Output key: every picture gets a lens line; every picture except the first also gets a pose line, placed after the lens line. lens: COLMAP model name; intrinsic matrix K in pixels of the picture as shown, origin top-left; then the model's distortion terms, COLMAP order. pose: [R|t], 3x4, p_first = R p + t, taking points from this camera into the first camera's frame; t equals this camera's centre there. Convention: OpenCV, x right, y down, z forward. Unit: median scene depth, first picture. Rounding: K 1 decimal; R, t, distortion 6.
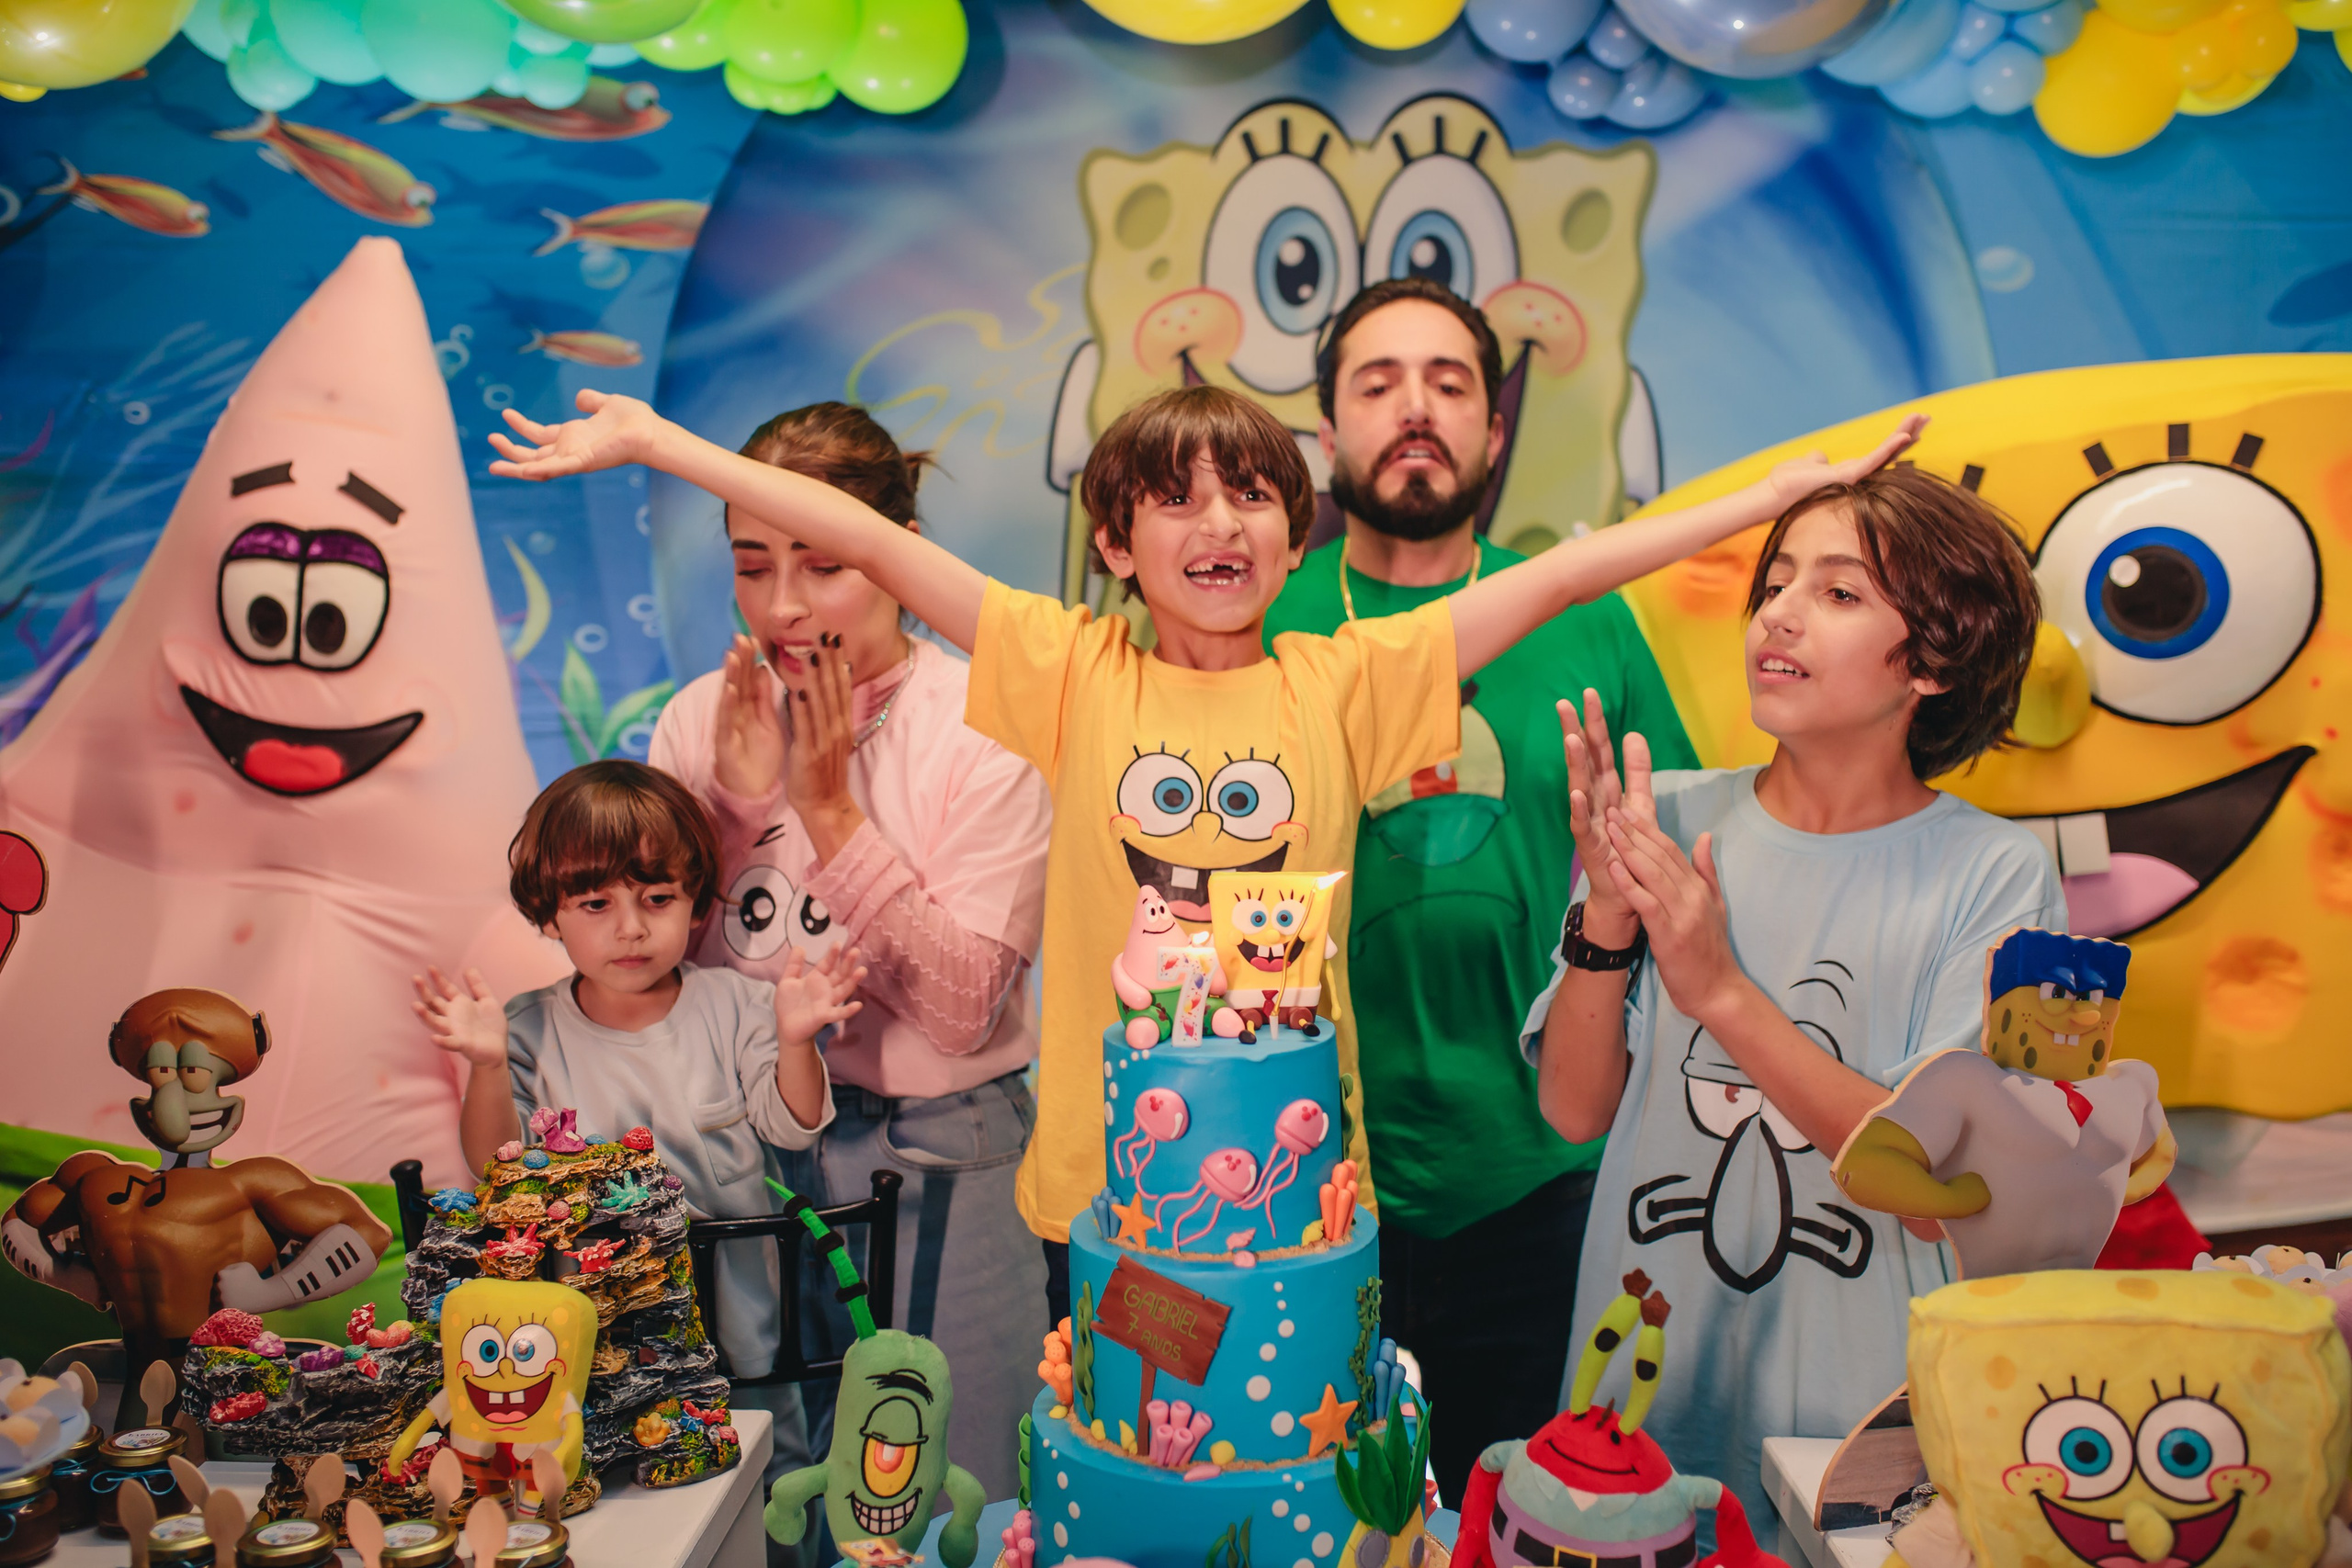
lens RADIAL K [[2264.8, 0, 1180.0], [0, 2264.8, 783.3], [0, 0, 1]] dist [-0.067798, 0.101284]
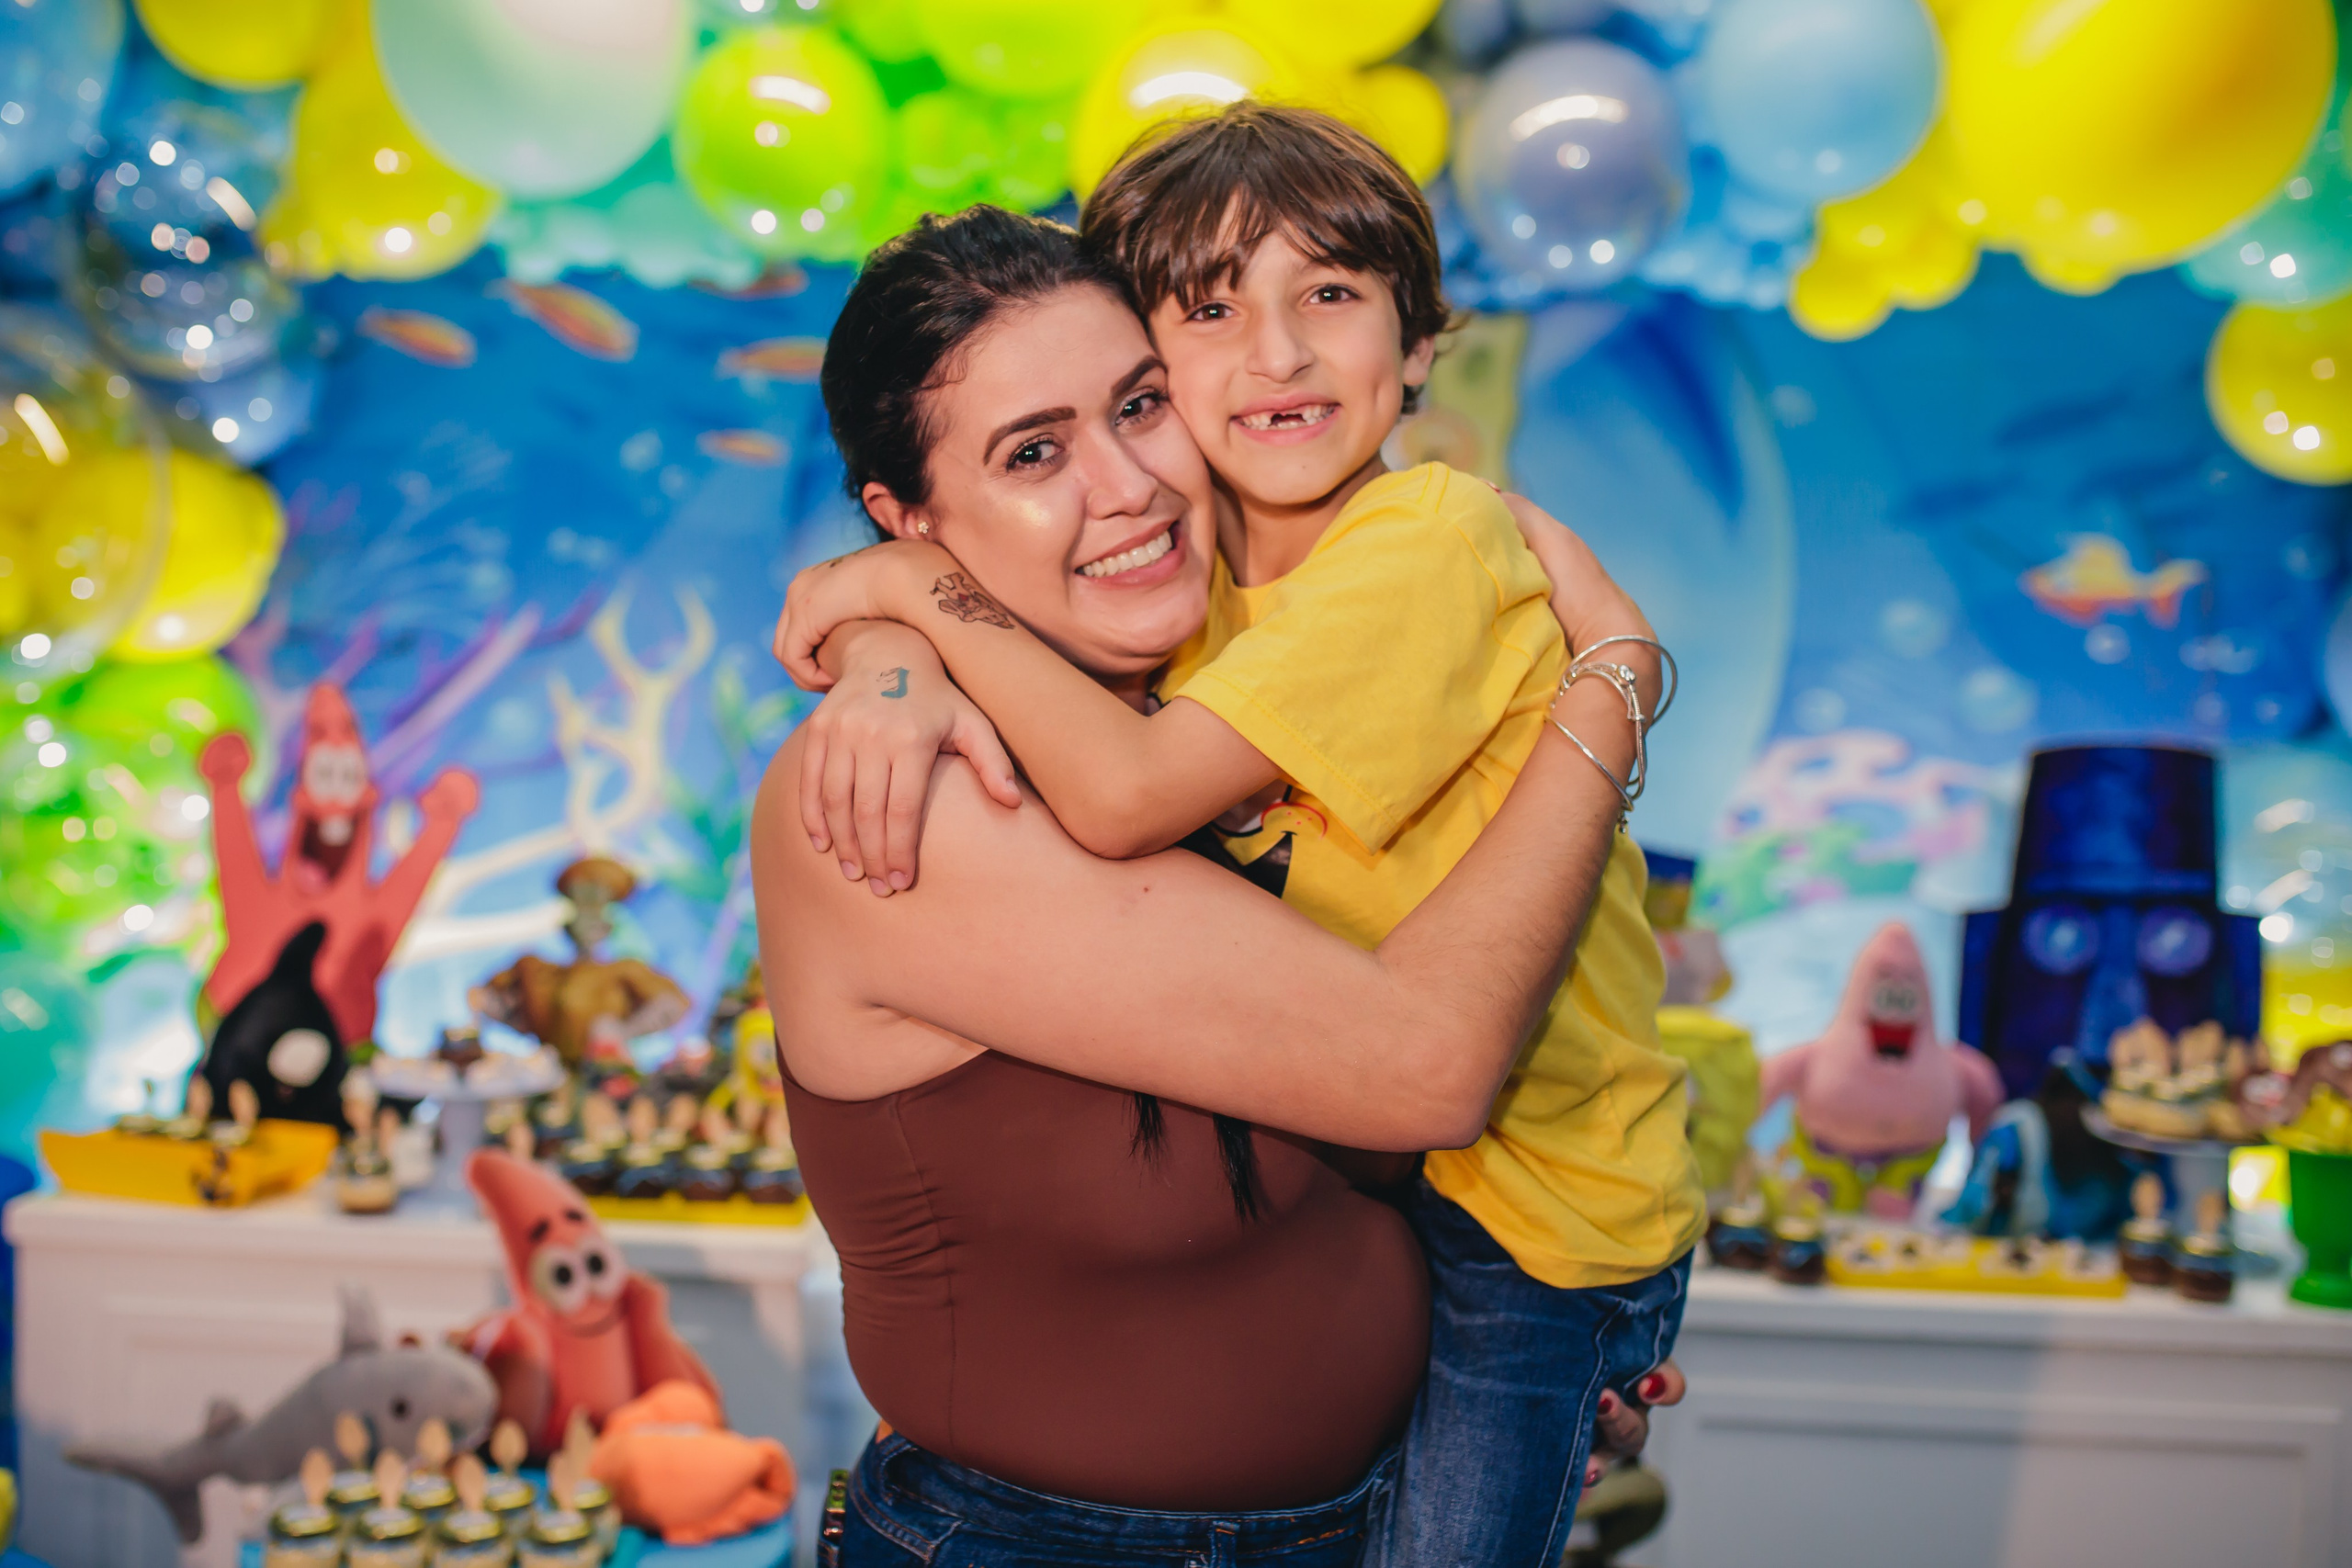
lens RADIAL K [[2455.7, 0, 1082.8], [0, 2455.7, 725.4], [0, 0, 1]] dist [-0.075527, 0.108364]
pose [[0.998544, 0.019821, -0.050166, 0.038538], [-0.021830, 0.998969, -0.039812, 0.057637], [0.049325, 0.040849, 0.997947, -0.895889]]
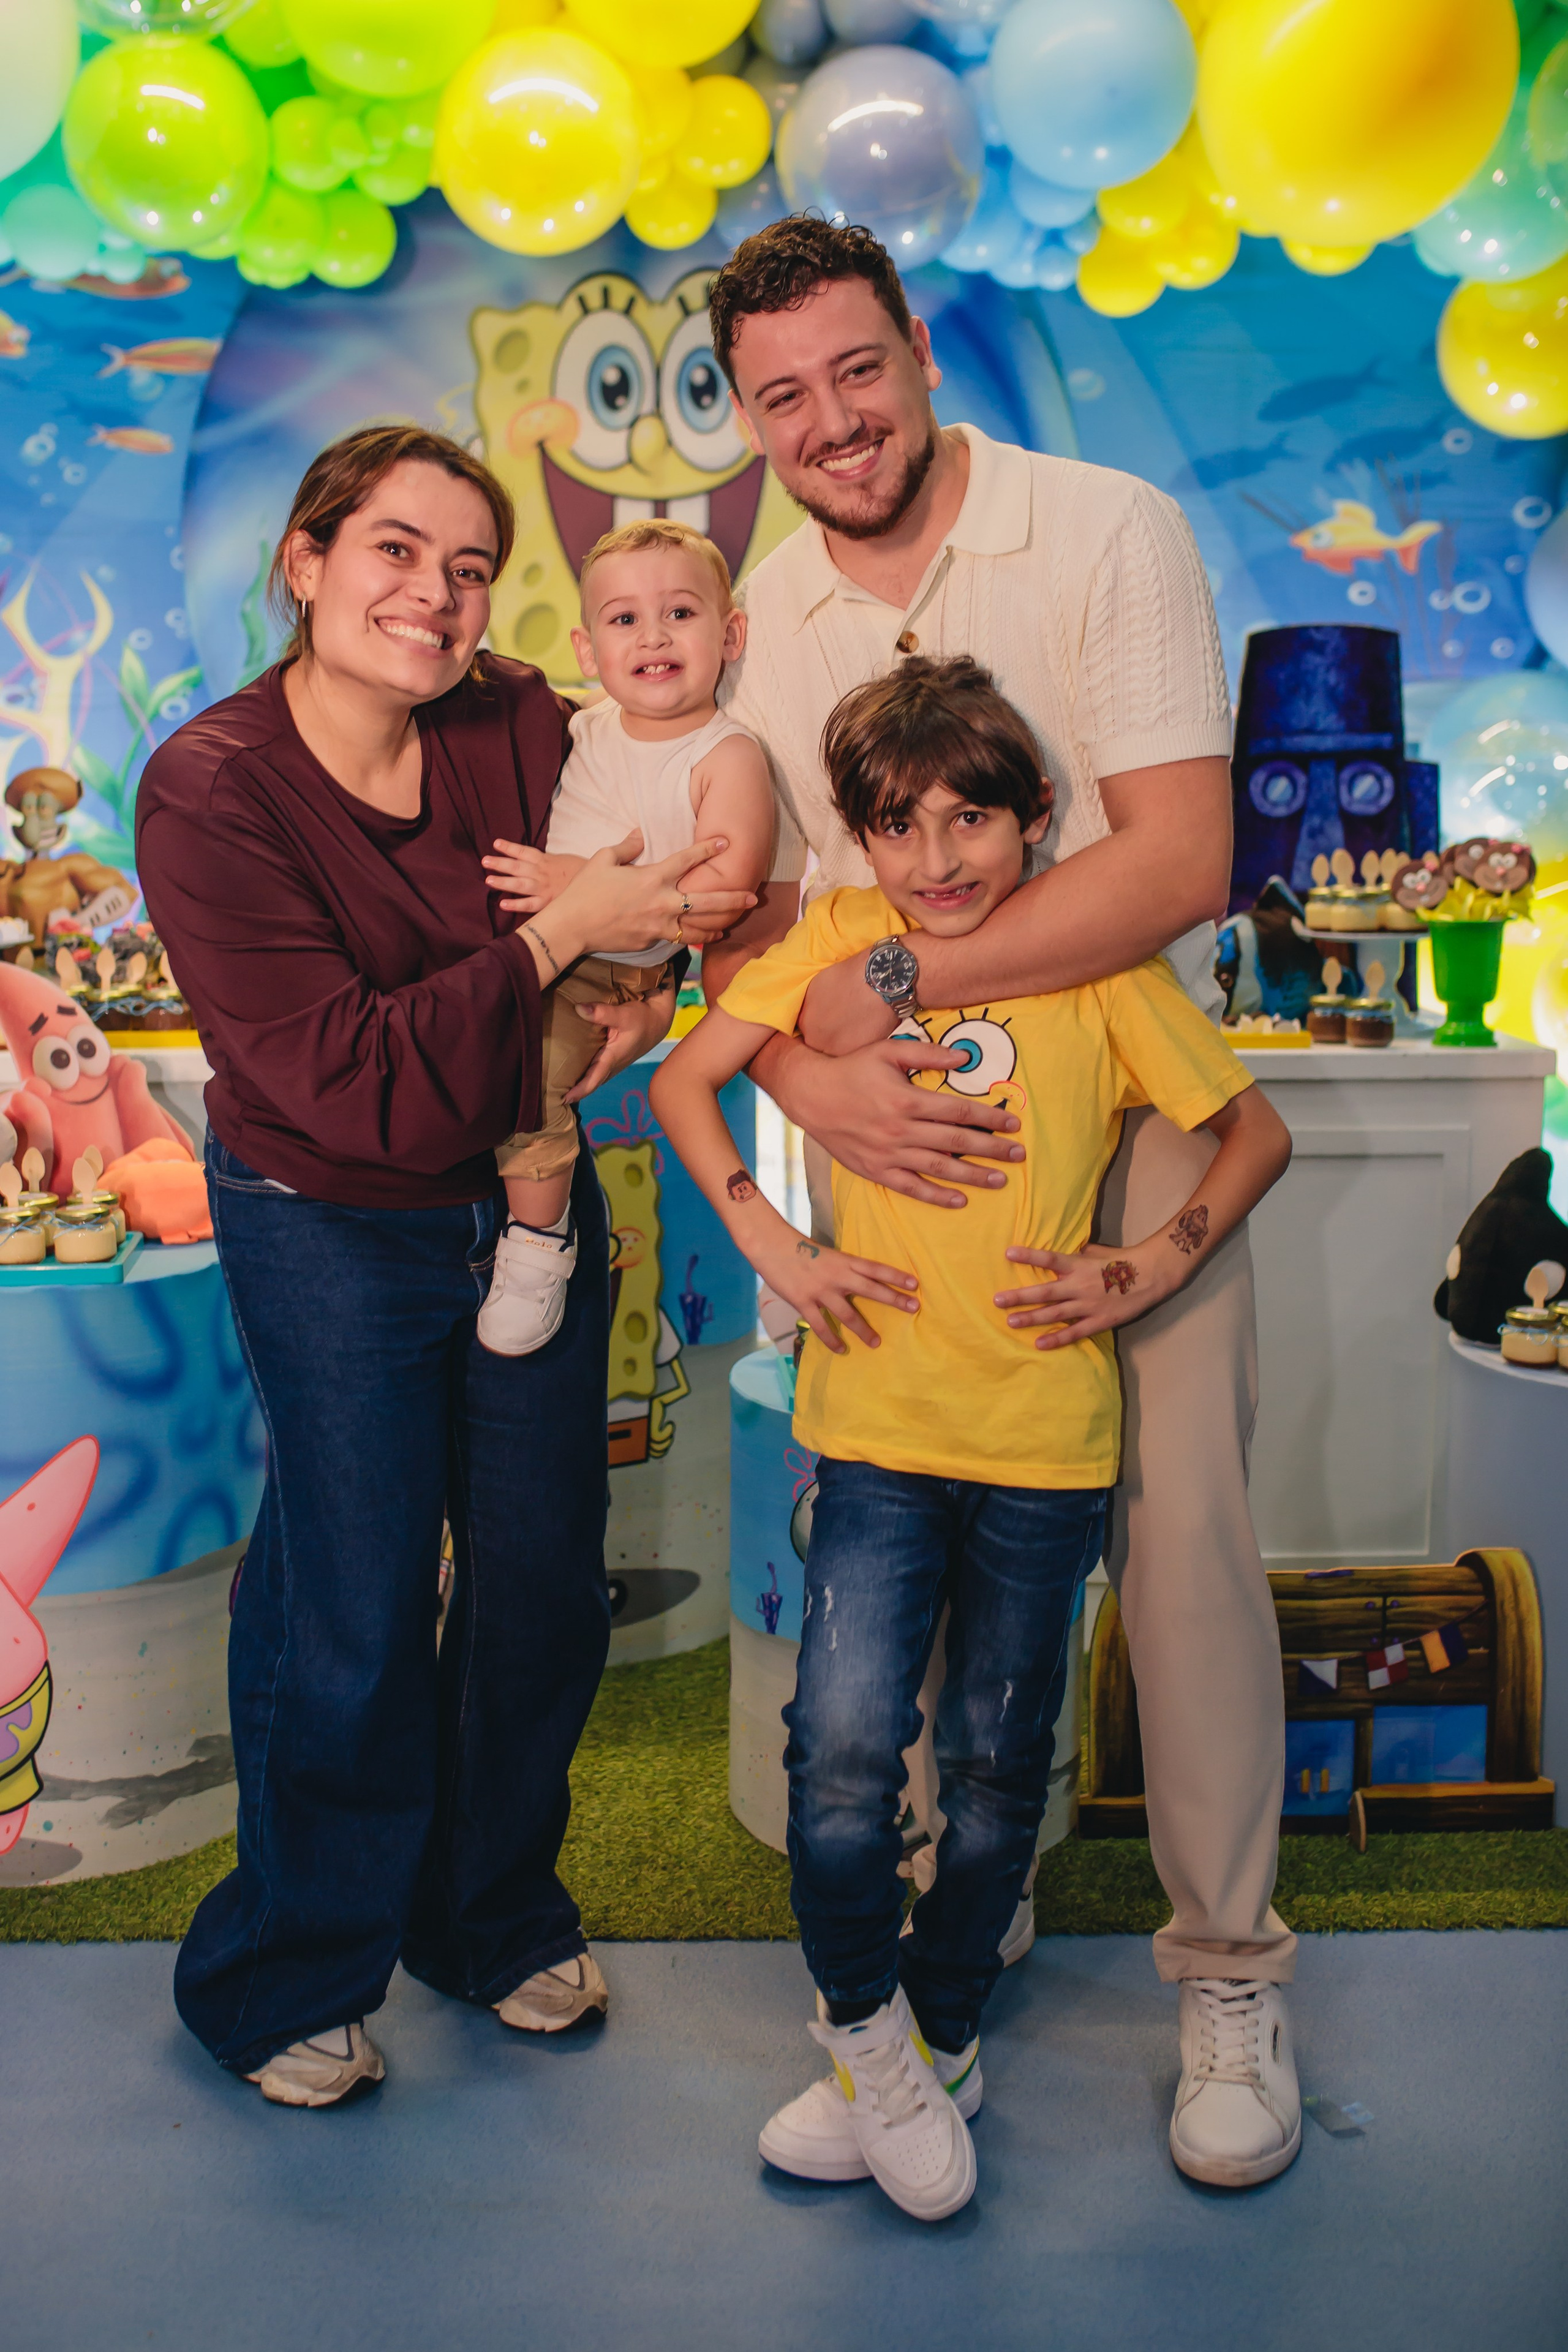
lens RADIAL K [[2546.6, 0, 731.9], [0, 2546.6, 1048.3], [0, 0, 1]] dist [-0.071240, 0.120737]
pose [[0.998198, -0.015600, 0.057942, 0.046357], [0.012770, 0.998722, 0.048896, 0.246224], [-0.058631, -0.048068, 0.997122, -1.334043]]
